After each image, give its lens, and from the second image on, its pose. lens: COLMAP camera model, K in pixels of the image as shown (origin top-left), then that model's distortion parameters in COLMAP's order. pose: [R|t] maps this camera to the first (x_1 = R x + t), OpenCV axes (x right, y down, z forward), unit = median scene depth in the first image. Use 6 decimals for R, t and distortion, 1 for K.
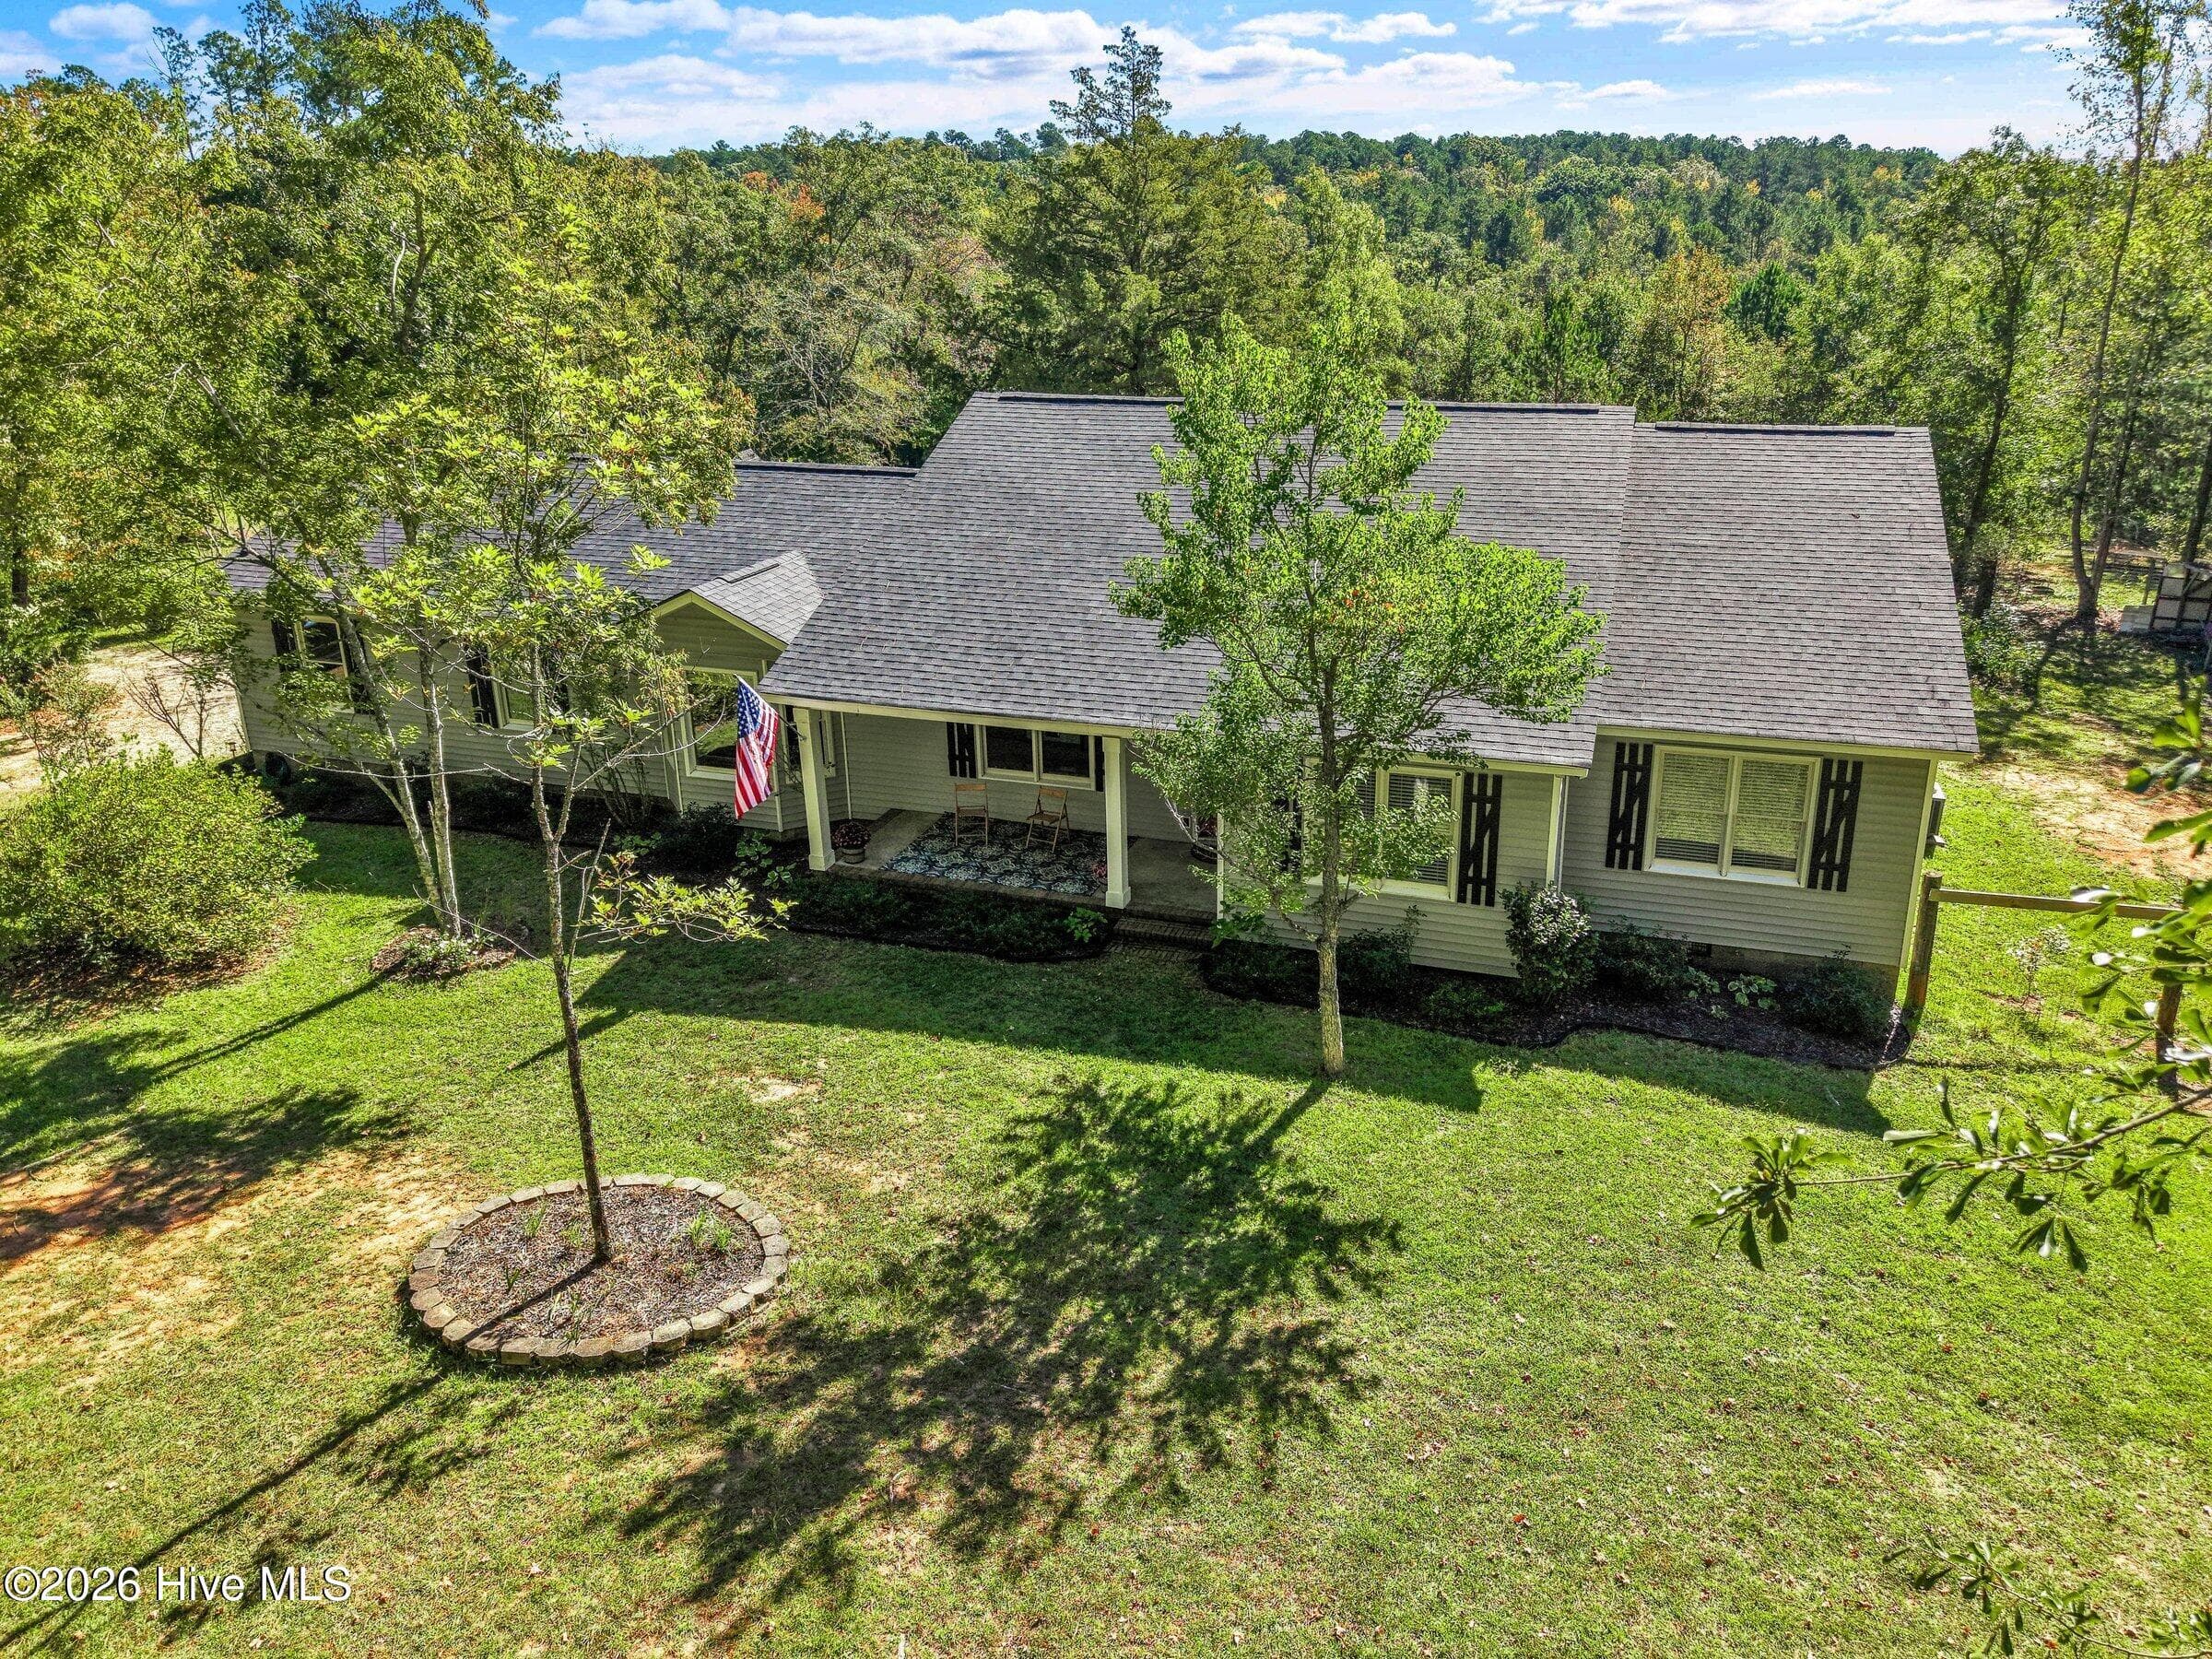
lens RADIAL K [[1556.9, 0, 1154.6], [0, 1556.9, 726.3], [0, 0, 1]] dist [0.010347, -0.005795]
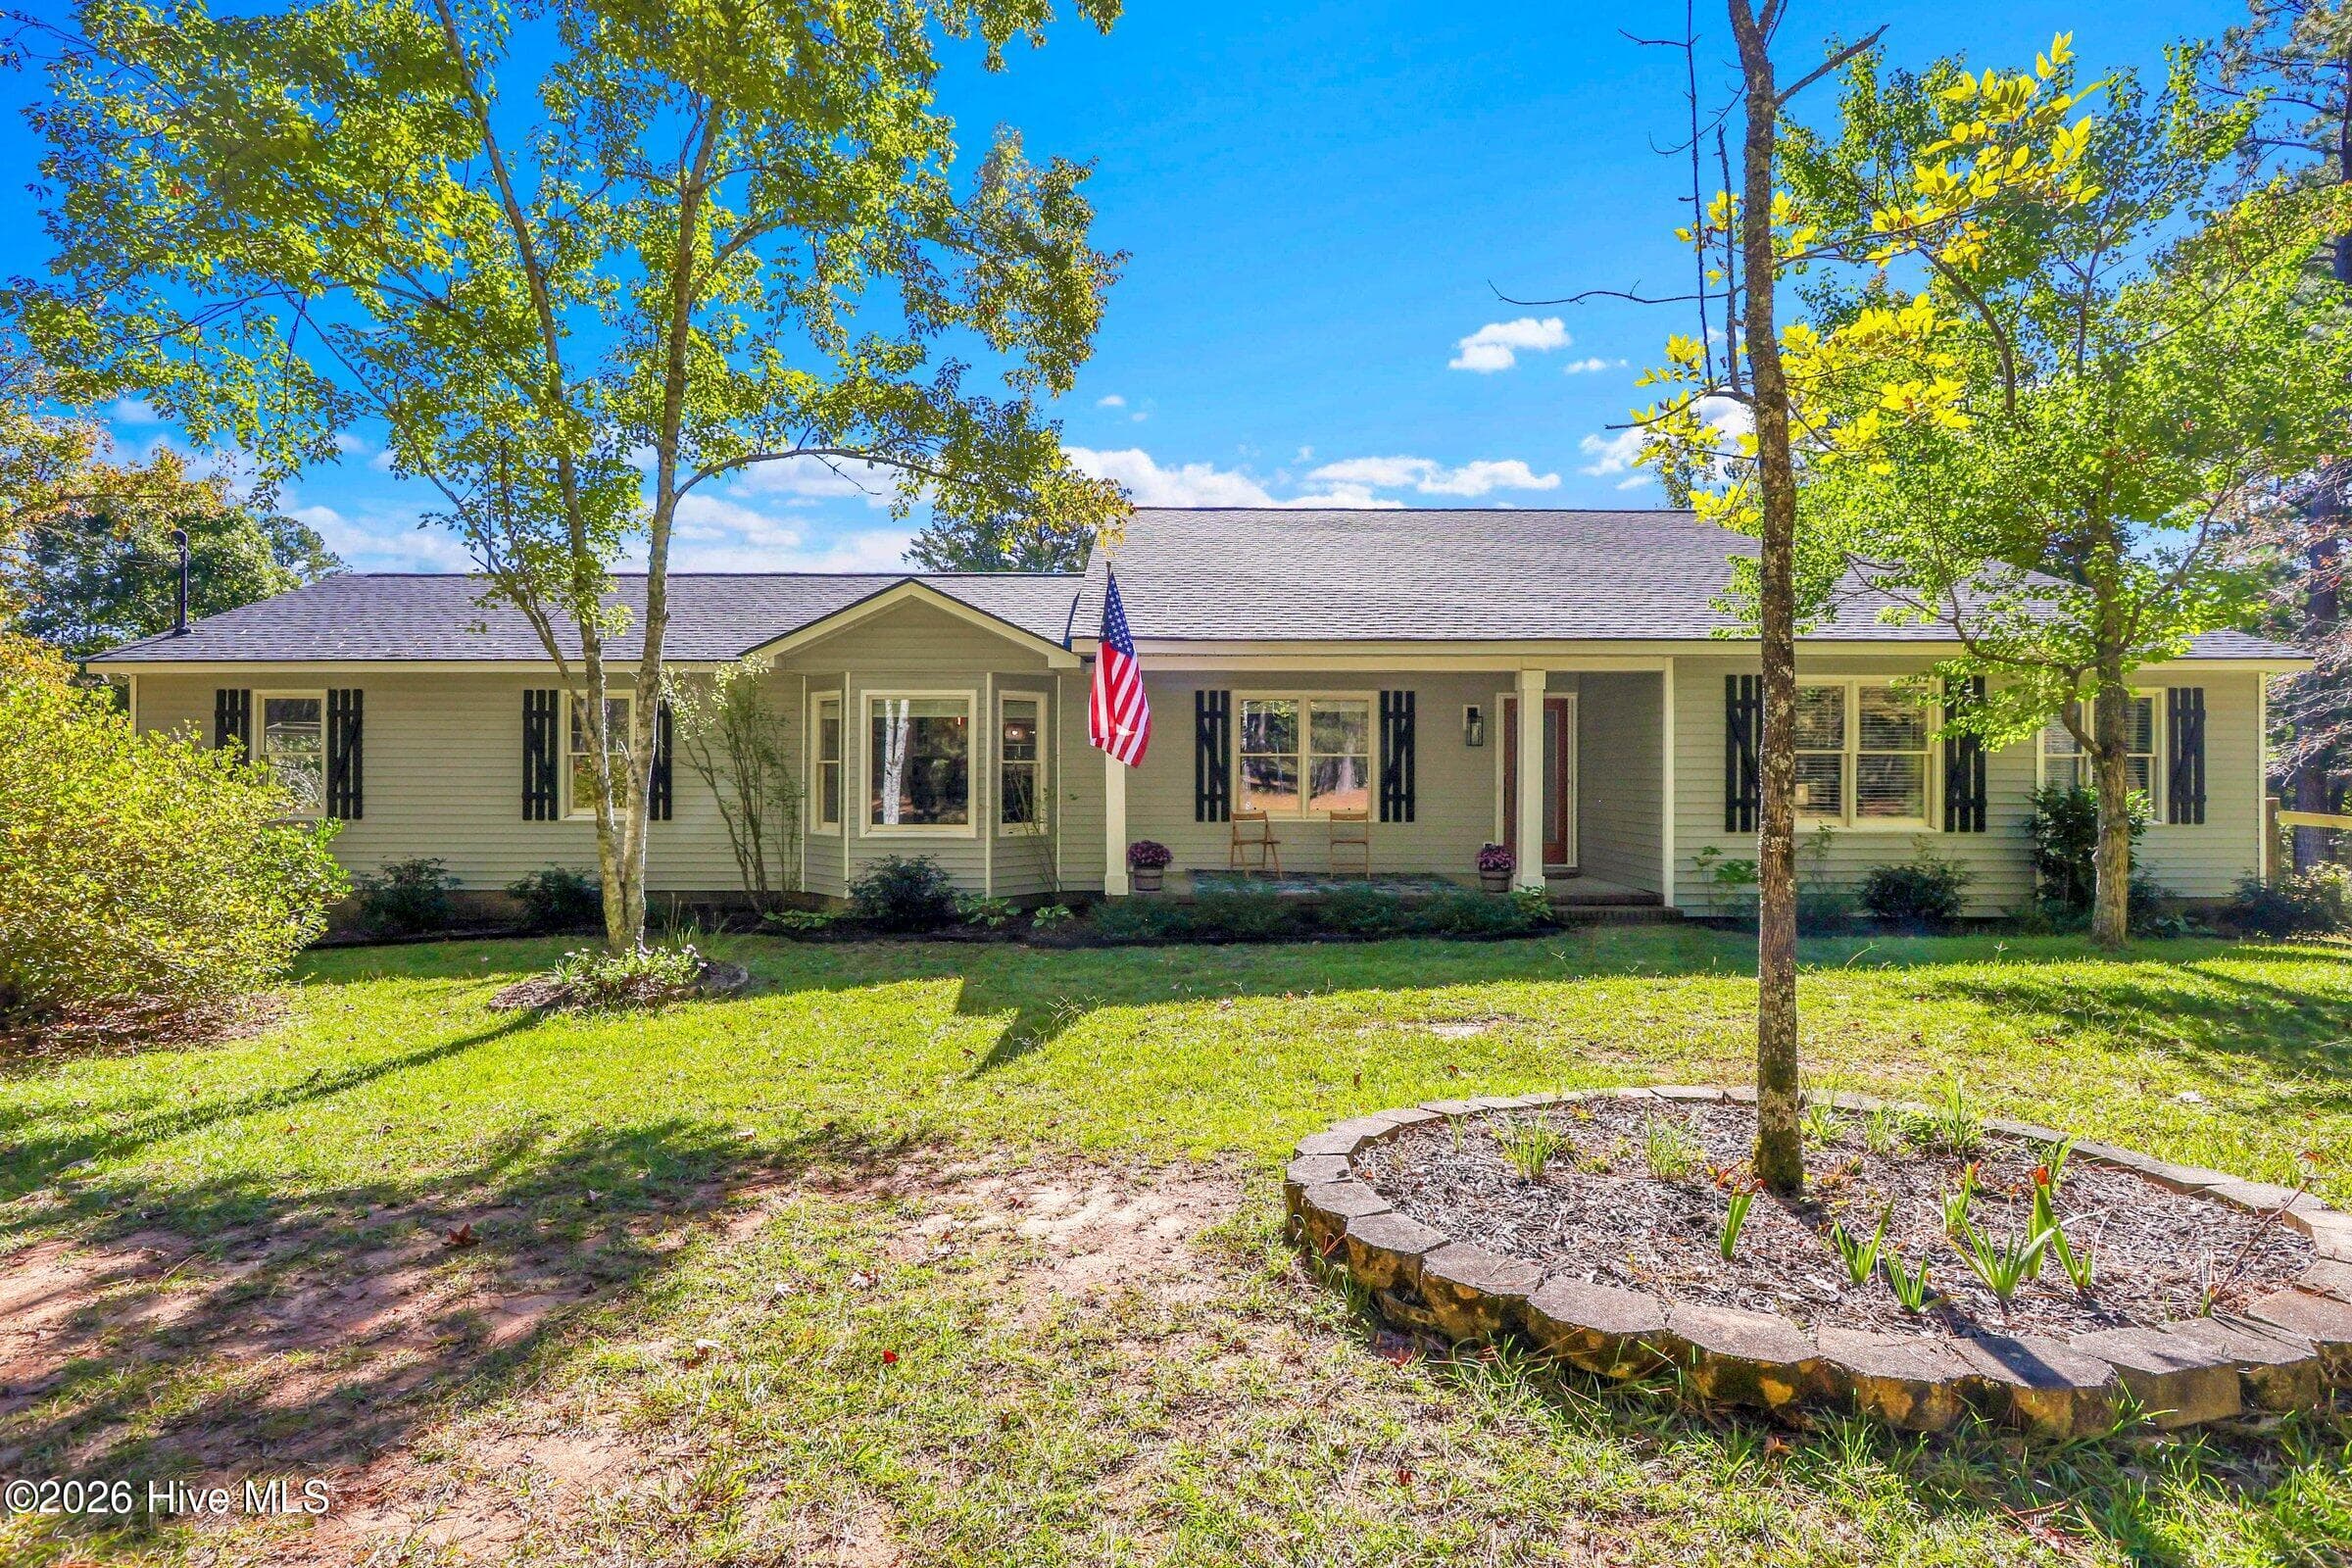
lens RADIAL K [[1111.1, 0, 1151.5], [0, 1111.1, 772.4], [0, 0, 1]] dist [-0.019462, 0.000184]
pose [[0.950684, 0.009207, 0.310024, -0.484814], [0.086261, 0.952275, -0.292799, 0.256364], [-0.297924, 0.305103, 0.904519, 0.642145]]
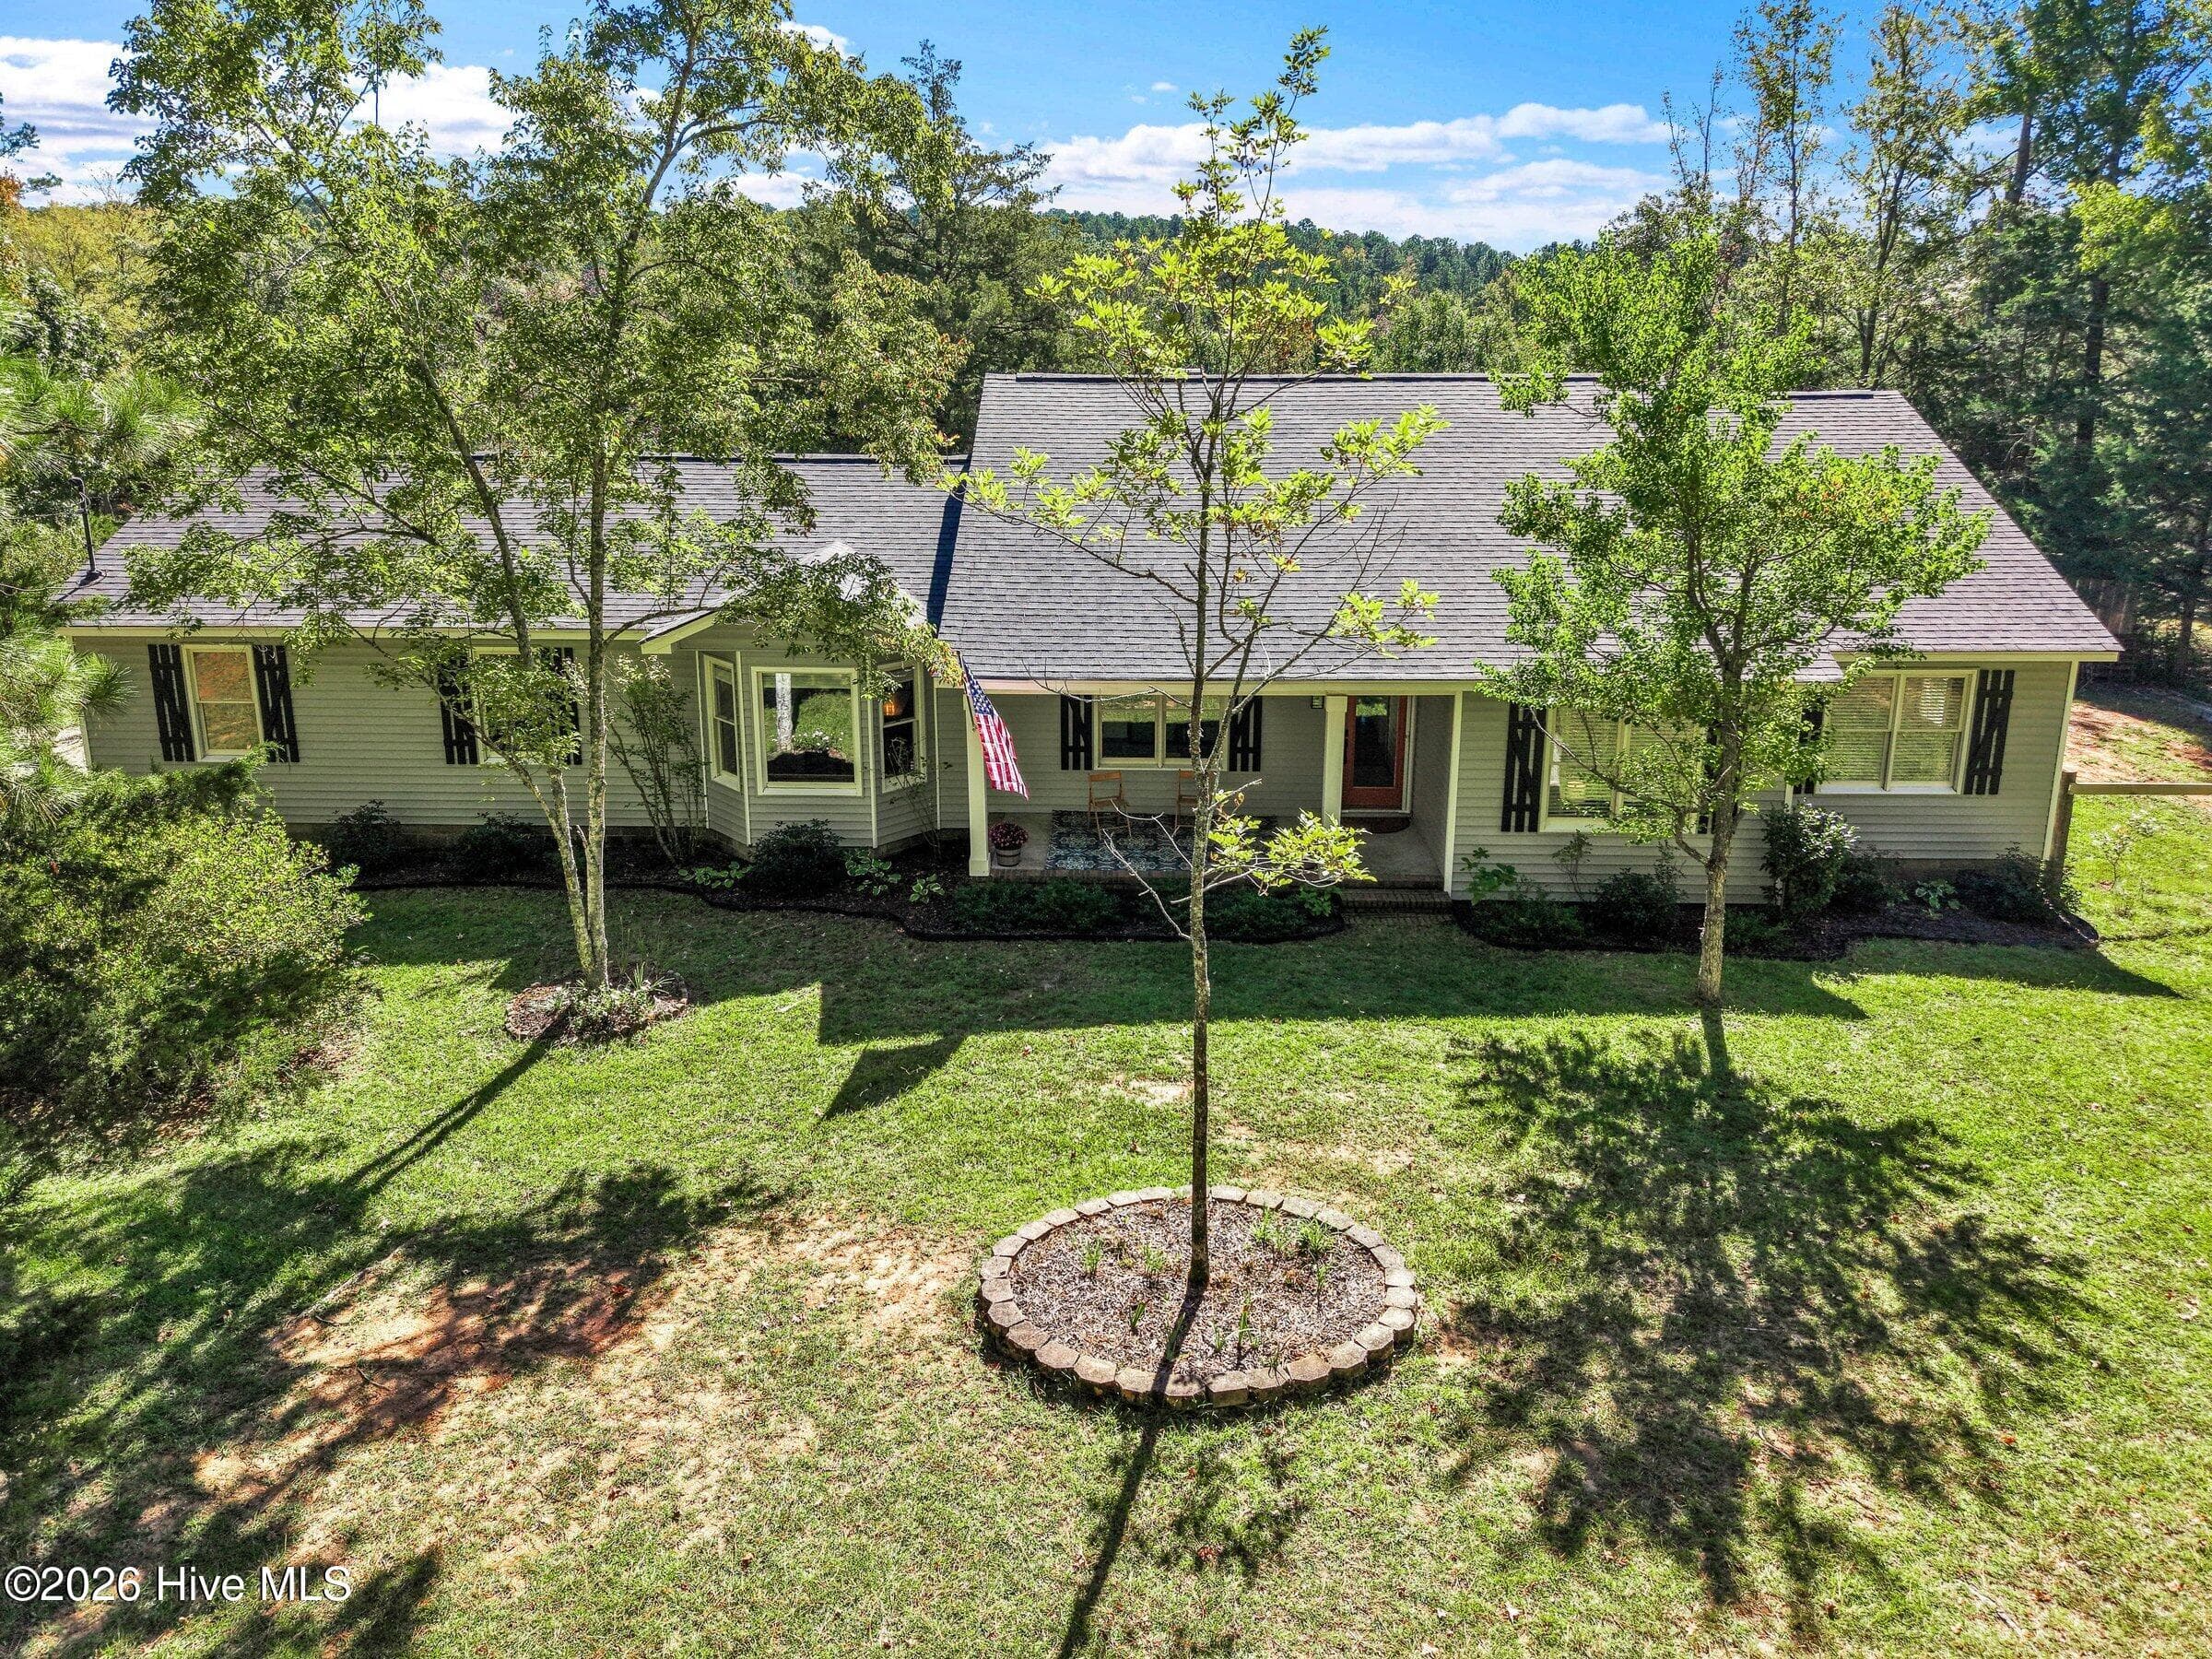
lens RADIAL K [[1572.1, 0, 1093.9], [0, 1572.1, 675.0], [0, 0, 1]] dist [0.010549, -0.001469]
pose [[0.958808, -0.057195, 0.278239, -0.523705], [0.077021, 0.995171, -0.060846, 0.049095], [-0.273415, 0.079770, 0.958583, 0.138726]]
